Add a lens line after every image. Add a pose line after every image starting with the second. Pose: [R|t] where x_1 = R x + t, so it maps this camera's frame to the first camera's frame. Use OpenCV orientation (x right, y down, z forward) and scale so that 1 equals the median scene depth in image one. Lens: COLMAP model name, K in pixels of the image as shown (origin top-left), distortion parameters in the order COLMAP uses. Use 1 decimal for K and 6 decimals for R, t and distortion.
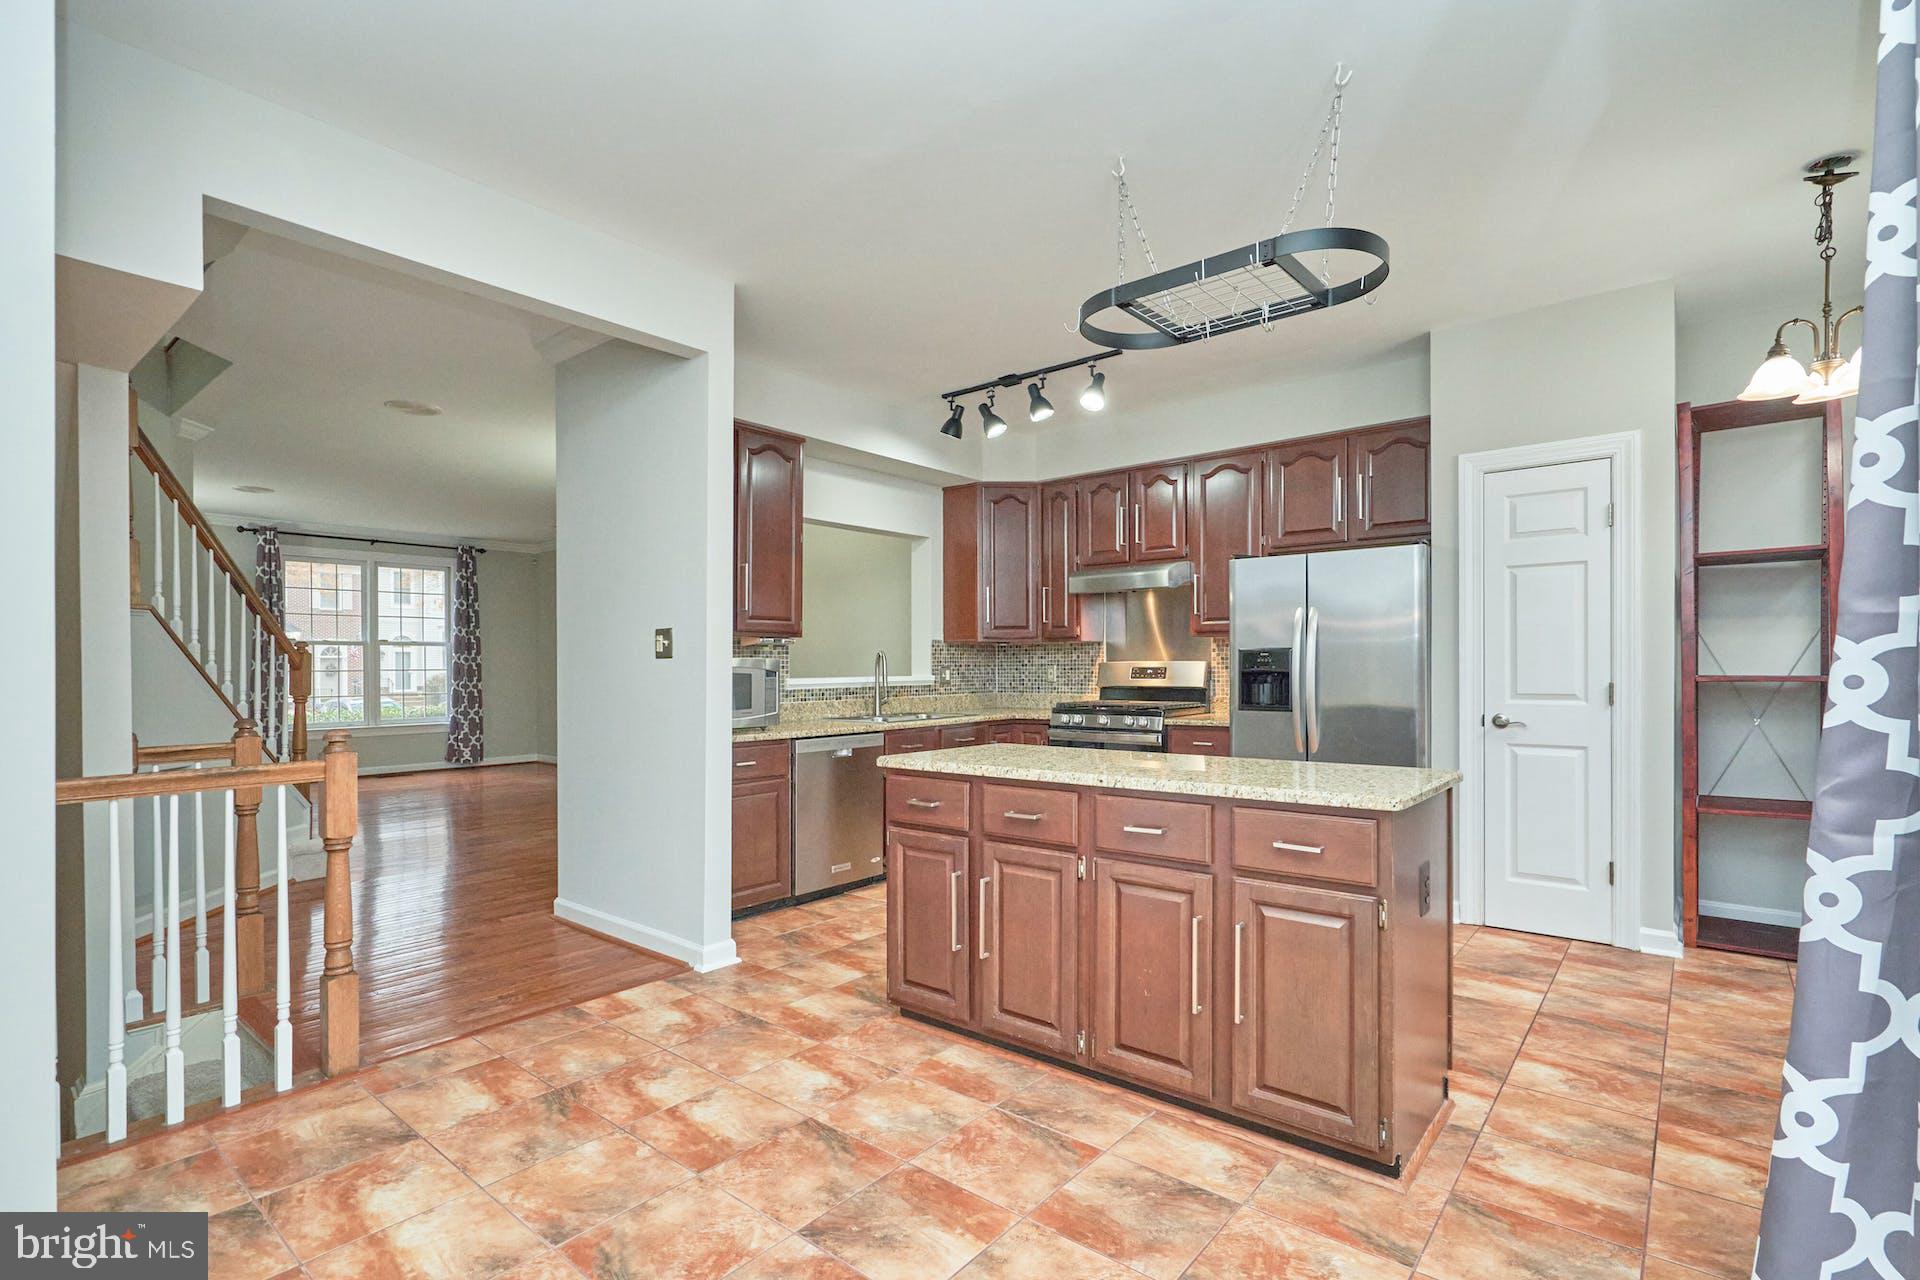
lens RADIAL K [[893.9, 0, 965.3], [0, 893.9, 669.6], [0, 0, 1]] dist [-0.004793, 0.002271]
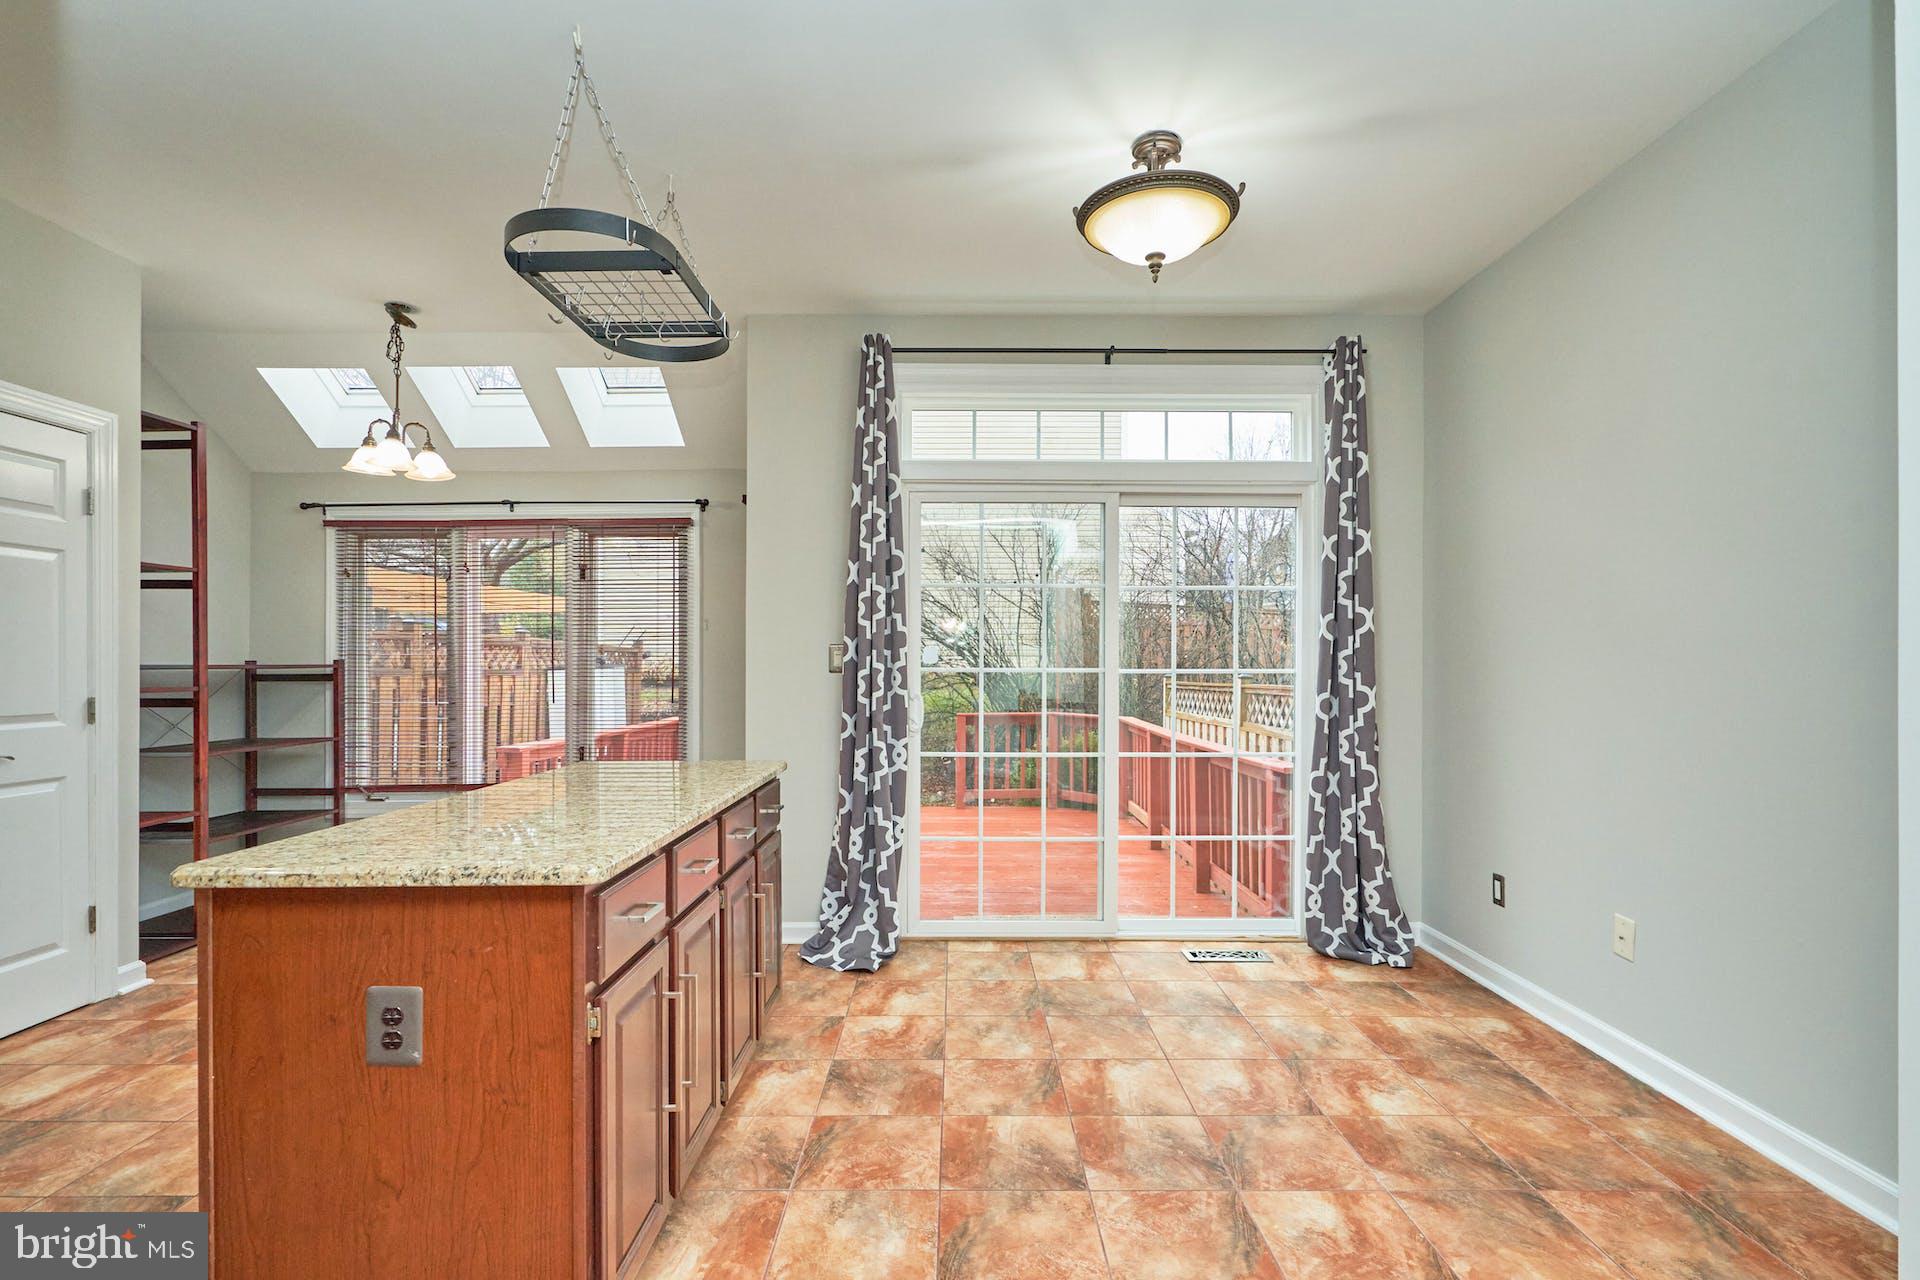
lens RADIAL K [[918.8, 0, 965.9], [0, 918.8, 660.1], [0, 0, 1]] dist [-0.008397, -0.000186]
pose [[-0.631442, 0.012121, 0.775329, -0.655584], [0.012333, 0.999908, -0.005588, -0.006222], [-0.775325, 0.006033, -0.631533, 1.229638]]
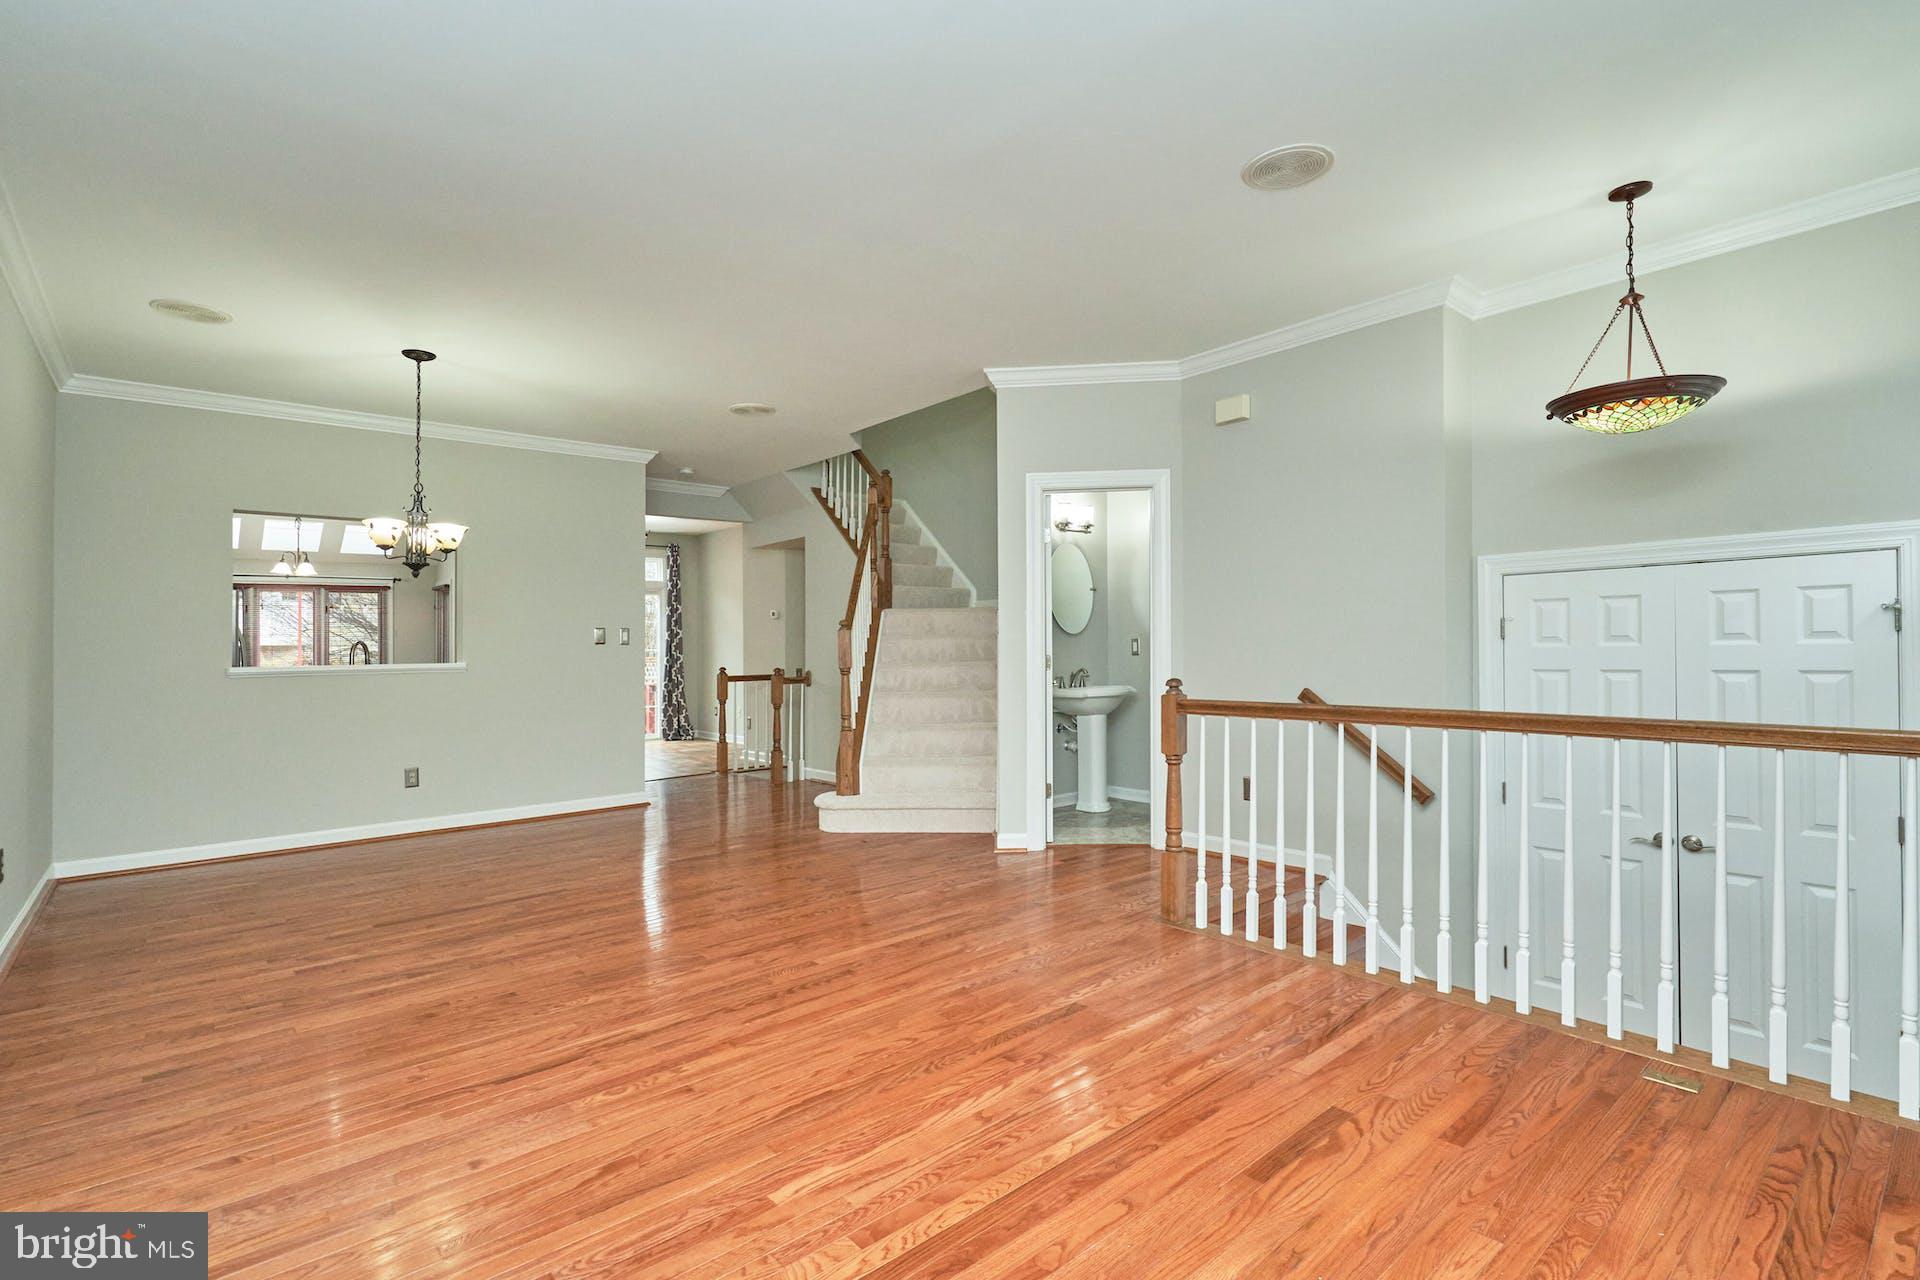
lens RADIAL K [[893.9, 0, 947.8], [0, 893.9, 629.3], [0, 0, 1]] dist [-0.004793, 0.002271]
pose [[-0.983570, 0.025495, 0.178717, -2.021929], [0.023217, 0.999621, -0.014823, 0.006659], [-0.179027, -0.010430, -0.983789, 3.927721]]
